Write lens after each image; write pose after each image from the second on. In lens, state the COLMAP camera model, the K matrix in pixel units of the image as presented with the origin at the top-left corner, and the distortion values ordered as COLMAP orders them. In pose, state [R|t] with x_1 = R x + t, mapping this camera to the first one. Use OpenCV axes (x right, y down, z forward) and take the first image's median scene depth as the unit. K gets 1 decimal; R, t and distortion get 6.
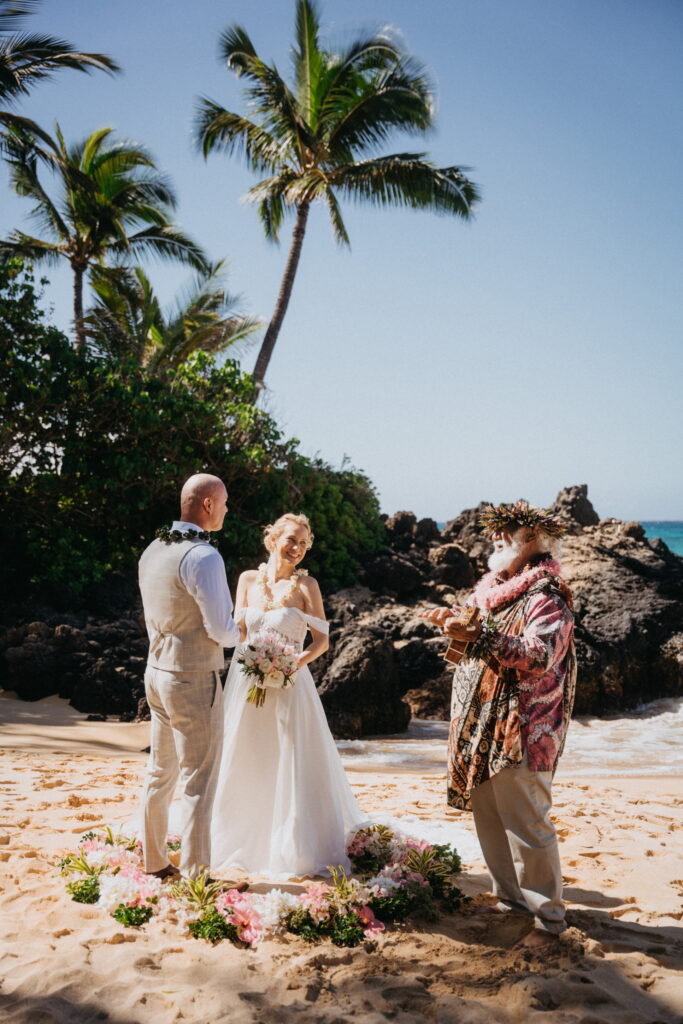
lens RADIAL K [[1233.1, 0, 339.2], [0, 1233.1, 510.7], [0, 0, 1]] dist [0.003204, 0.000000]
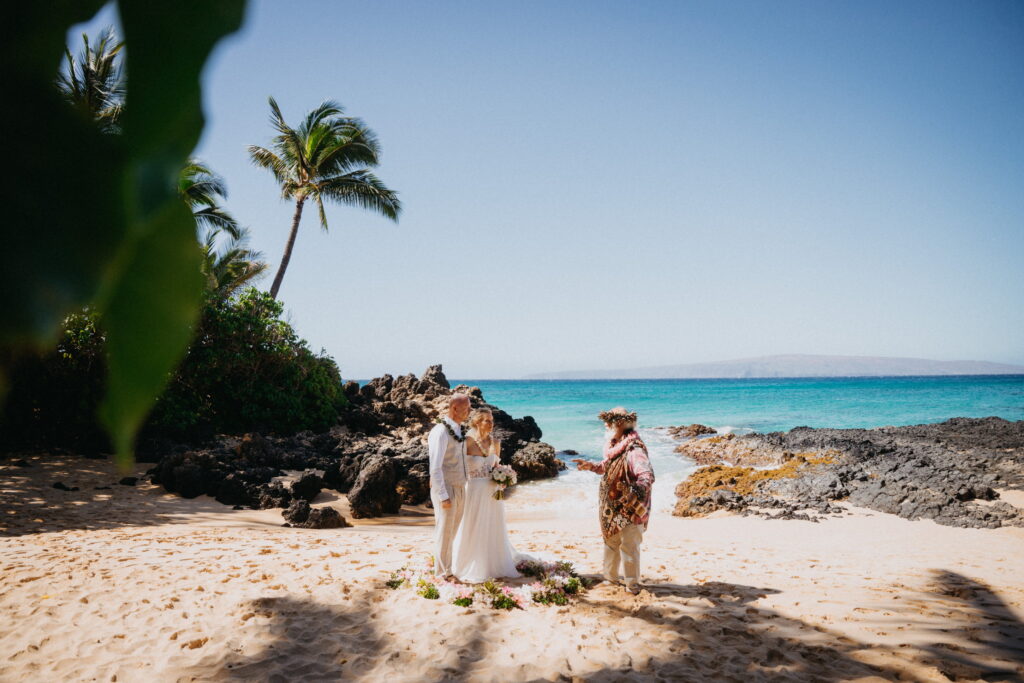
lens RADIAL K [[736.5, 0, 519.1], [0, 736.5, 331.7], [0, 0, 1]] dist [-0.161310, 0.036065]
pose [[0.935371, 0.028922, 0.352483, -0.118514], [-0.009313, 0.998319, -0.057203, -0.015278], [-0.353545, 0.050224, 0.934068, -0.049044]]
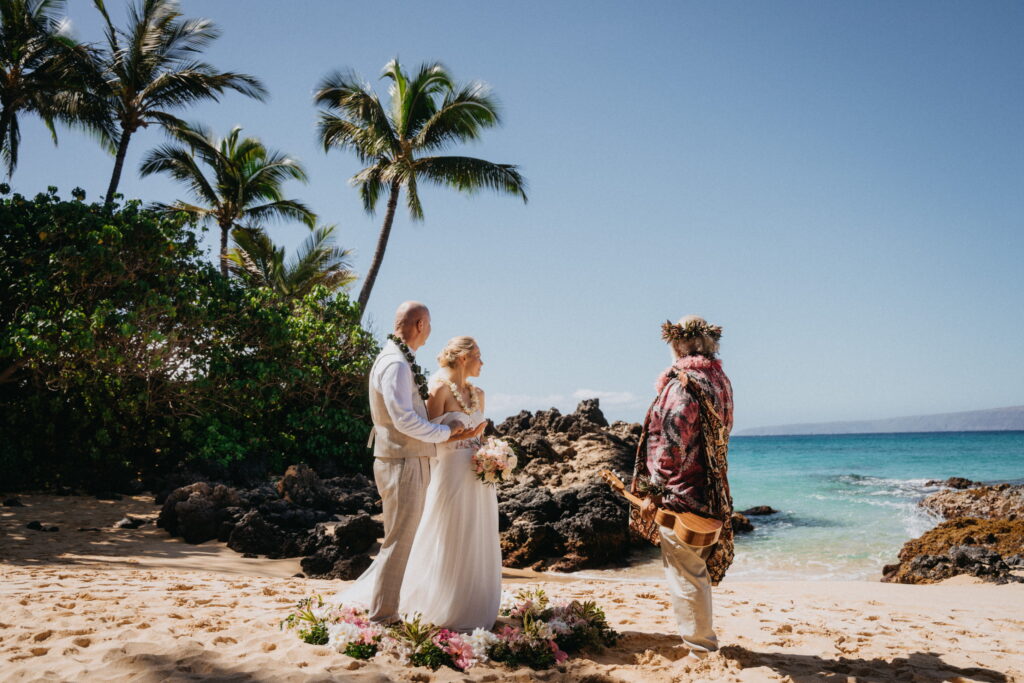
lens RADIAL K [[921.3, 0, 515.1], [0, 921.3, 326.5], [0, 0, 1]] dist [-0.135130, 0.120686]
pose [[0.991965, 0.014650, 0.125662, -0.029881], [-0.000241, 0.993490, -0.113923, 0.025759], [-0.126513, 0.112977, 0.985510, 0.018305]]
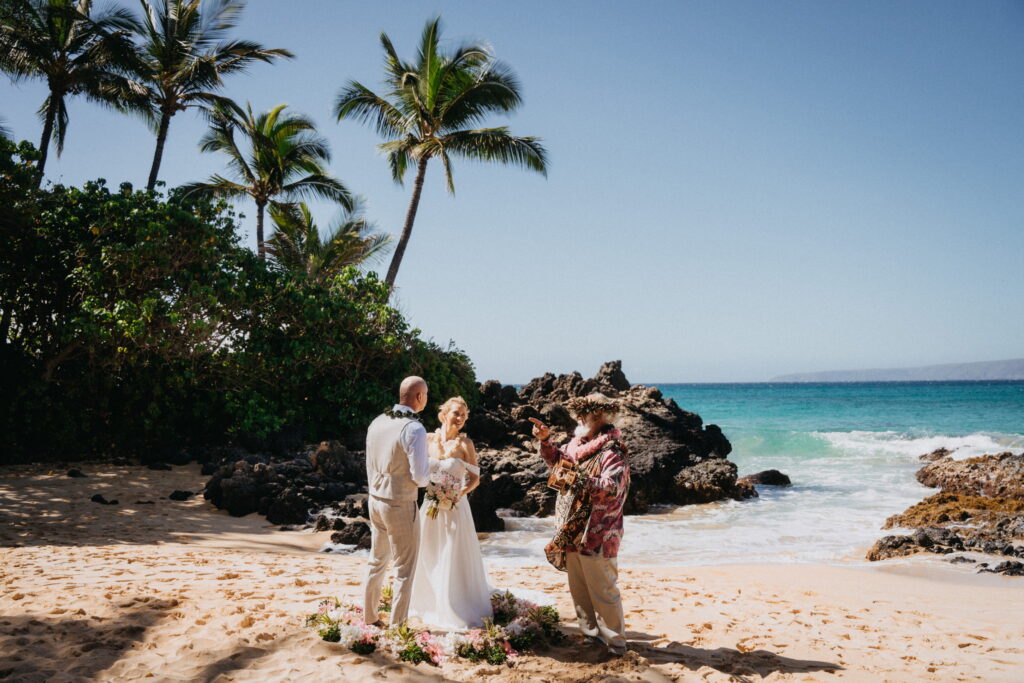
lens RADIAL K [[921.3, 0, 513.5], [0, 921.3, 324.4], [0, 0, 1]] dist [-0.135130, 0.120686]
pose [[0.996298, 0.010041, 0.085383, -0.017129], [-0.005368, 0.998483, -0.054793, -0.007277], [-0.085804, 0.054132, 0.994840, -0.049633]]
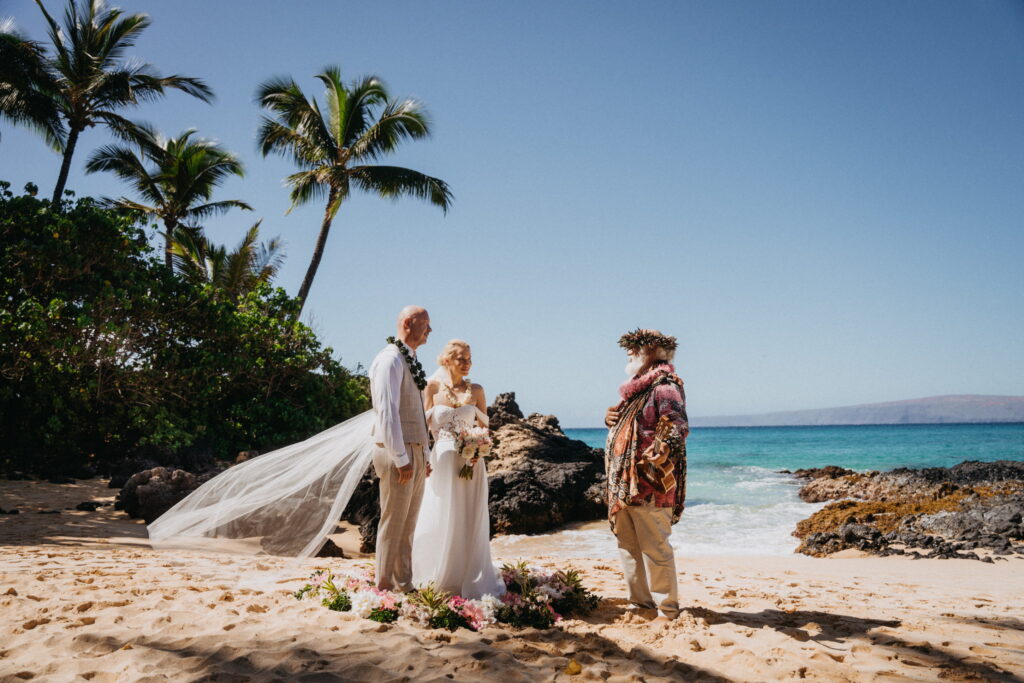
lens RADIAL K [[857.7, 0, 521.8], [0, 857.7, 333.7], [0, 0, 1]] dist [-0.143614, 0.112584]
pose [[0.971598, 0.030936, 0.234605, -0.054995], [-0.006664, 0.994602, -0.103554, 0.025880], [-0.236542, 0.099050, 0.966559, 0.010207]]
